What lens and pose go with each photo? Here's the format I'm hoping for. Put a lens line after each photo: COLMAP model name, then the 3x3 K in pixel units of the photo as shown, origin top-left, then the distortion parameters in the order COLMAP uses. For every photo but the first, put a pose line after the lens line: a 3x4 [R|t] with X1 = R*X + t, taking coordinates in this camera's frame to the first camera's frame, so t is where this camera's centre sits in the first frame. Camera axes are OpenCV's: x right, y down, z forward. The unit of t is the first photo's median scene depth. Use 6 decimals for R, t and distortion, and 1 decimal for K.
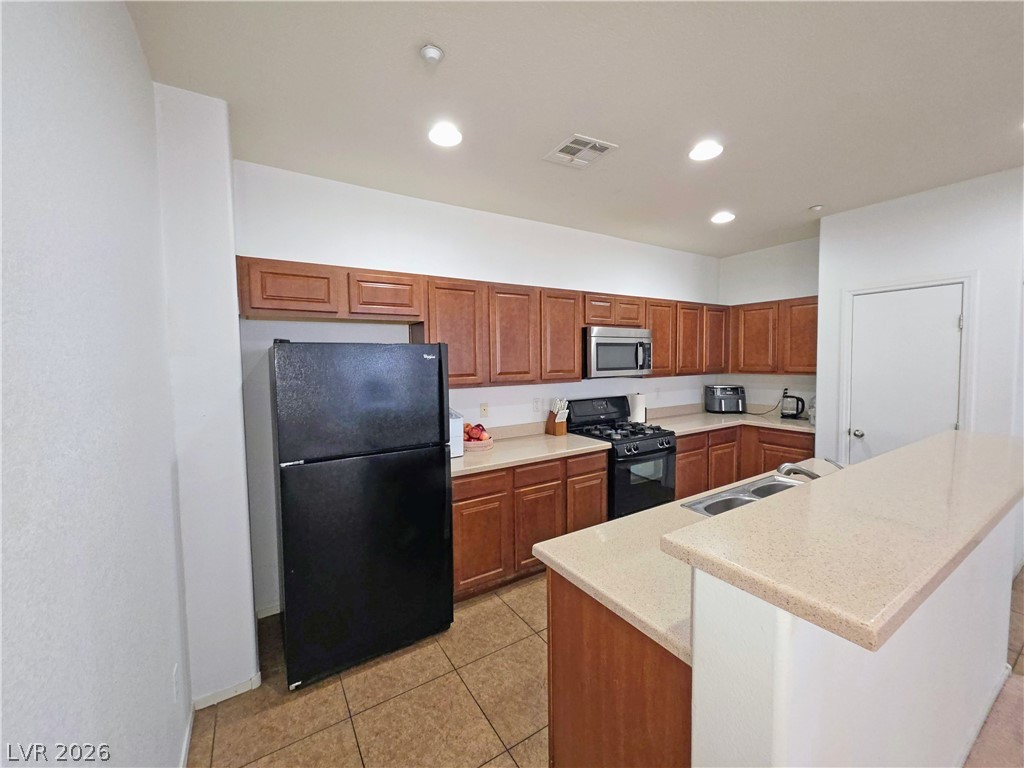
lens RADIAL K [[406.8, 0, 513.2], [0, 406.8, 382.6], [0, 0, 1]] dist [0.005275, -0.000354]
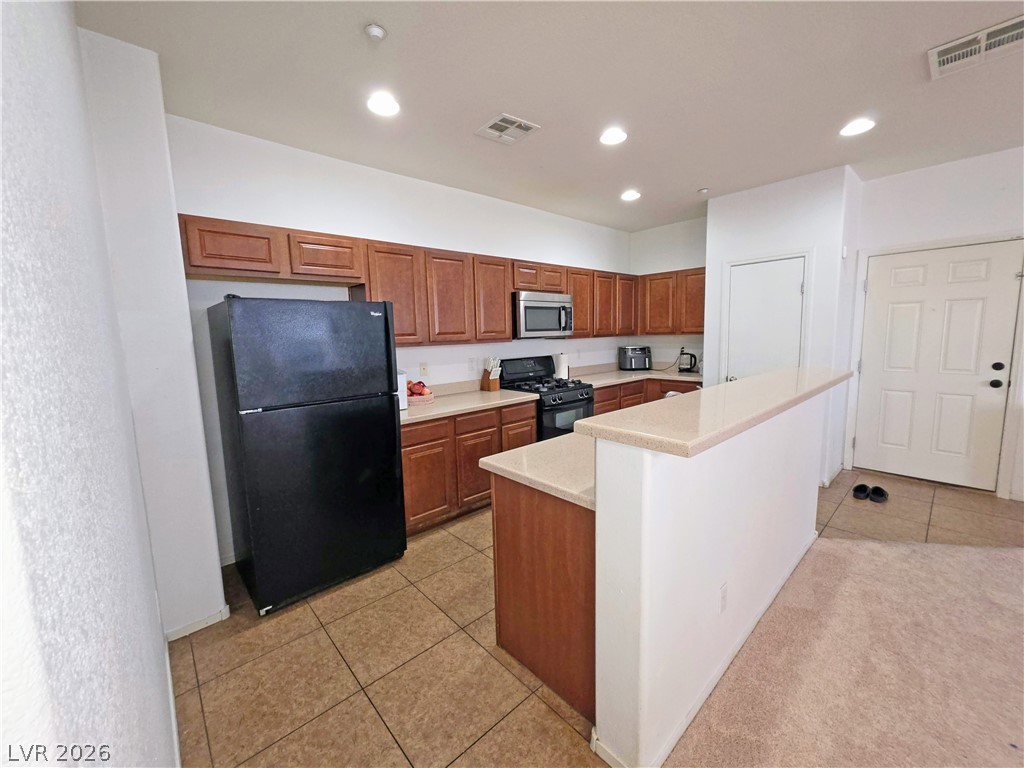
lens RADIAL K [[406.8, 0, 512.0], [0, 406.8, 382.1], [0, 0, 1]] dist [0.005275, -0.000354]
pose [[0.984947, -0.032427, 0.169789, -0.033261], [0.021980, 0.997768, 0.063049, 0.051252], [-0.171455, -0.058368, 0.983461, -0.131821]]
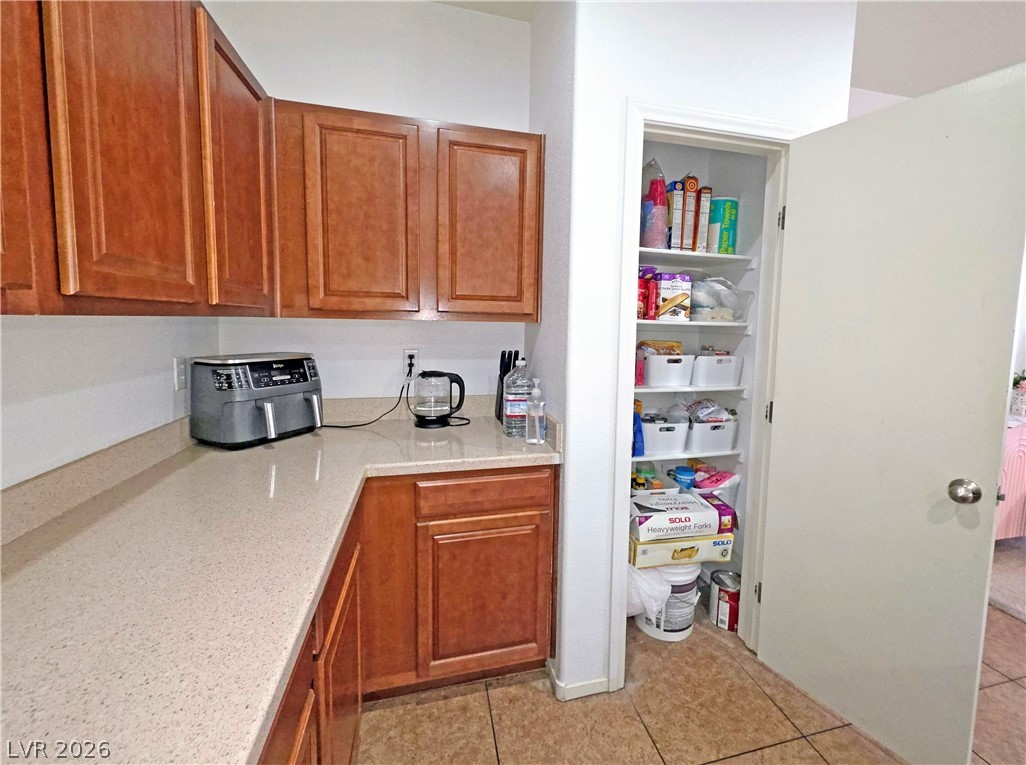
lens RADIAL K [[407.6, 0, 510.9], [0, 407.6, 356.2], [0, 0, 1]] dist [0.005275, -0.000354]
pose [[0.299309, -0.057117, 0.952445, 0.500088], [0.026226, 0.998322, 0.051626, -0.005494], [-0.953796, 0.009527, 0.300305, 1.312358]]
